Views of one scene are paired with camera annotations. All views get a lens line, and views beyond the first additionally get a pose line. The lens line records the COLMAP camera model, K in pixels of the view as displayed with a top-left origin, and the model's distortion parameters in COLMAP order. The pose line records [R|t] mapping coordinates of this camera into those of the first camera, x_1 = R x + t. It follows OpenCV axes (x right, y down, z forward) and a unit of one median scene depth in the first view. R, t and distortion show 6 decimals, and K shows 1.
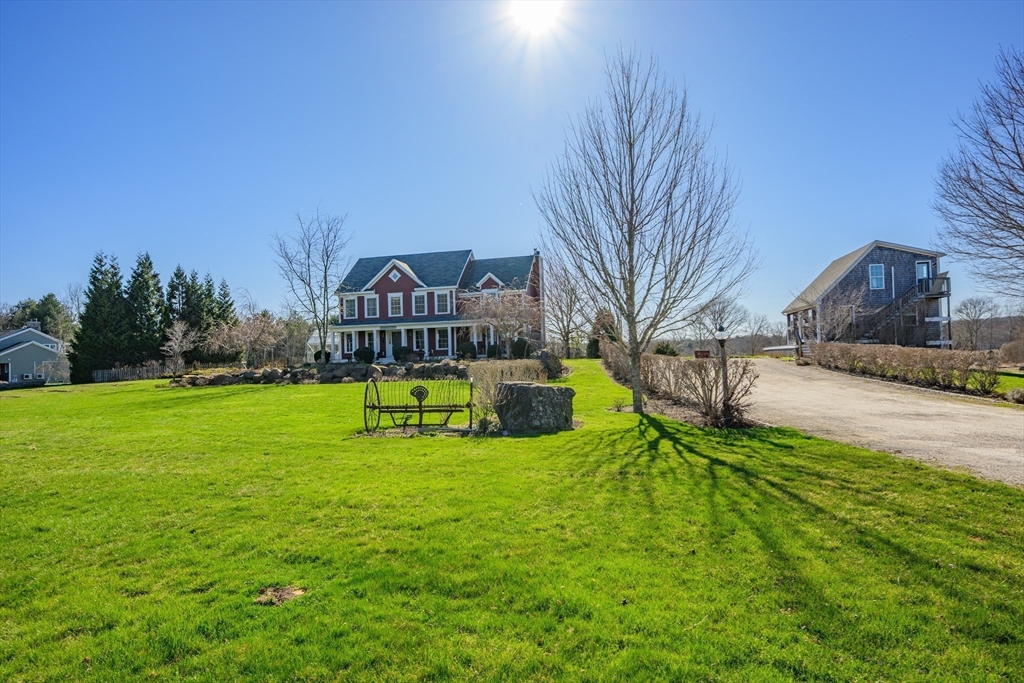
lens RADIAL K [[569.5, 0, 512.6], [0, 569.5, 343.2], [0, 0, 1]] dist [0.001598, 0.000201]
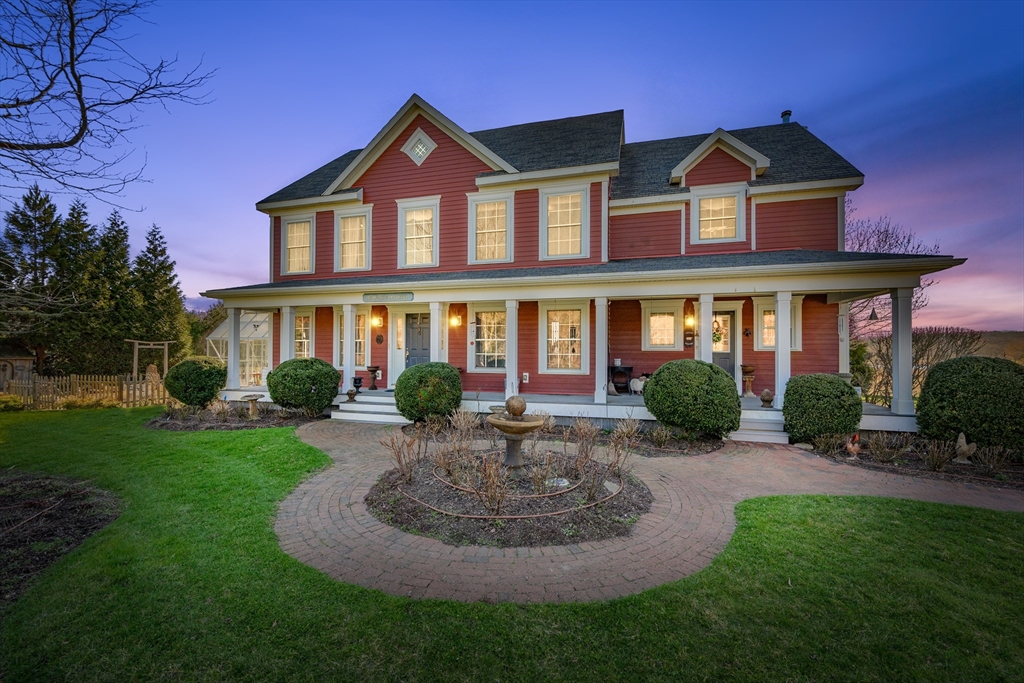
lens RADIAL K [[435.7, 0, 511.4], [0, 435.7, 343.1], [0, 0, 1]] dist [0.000889, 0.000088]
pose [[0.998426, 0.033756, -0.044782, -0.138883], [-0.033227, 0.999370, 0.012509, -0.007196], [0.045176, -0.011002, 0.998918, 0.755167]]
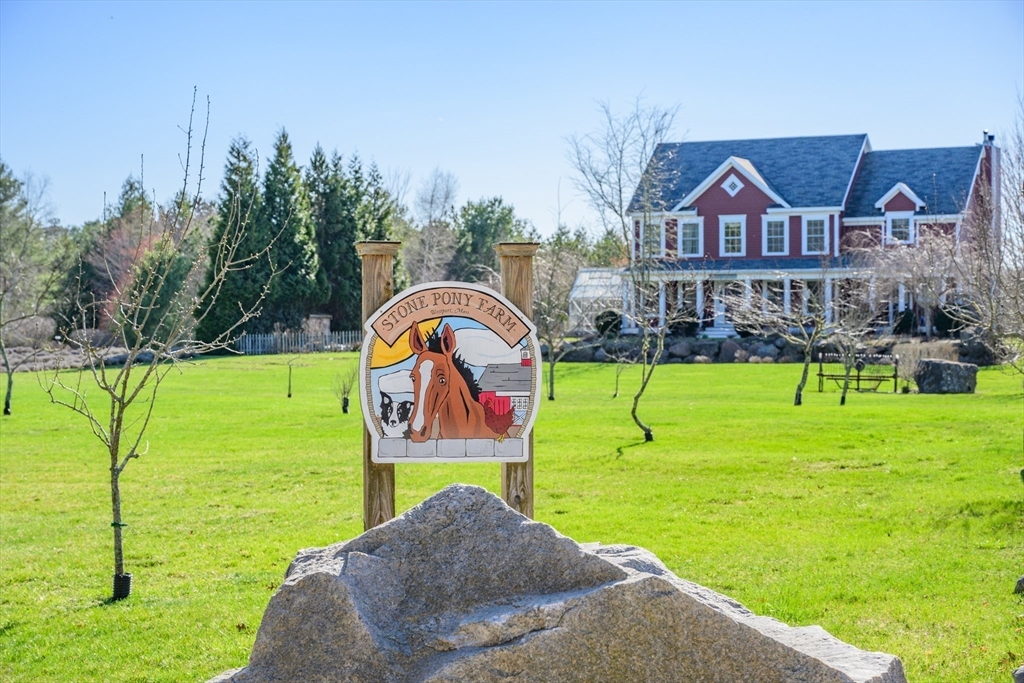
lens RADIAL K [[2035.1, 0, 512.1], [0, 2035.1, 343.9], [0, 0, 1]] dist [0.011756, 0.000000]
pose [[0.977278, 0.027574, -0.210160, 0.013446], [-0.018809, 0.998872, 0.043589, -0.044380], [0.211125, -0.038645, 0.976695, -1.089683]]
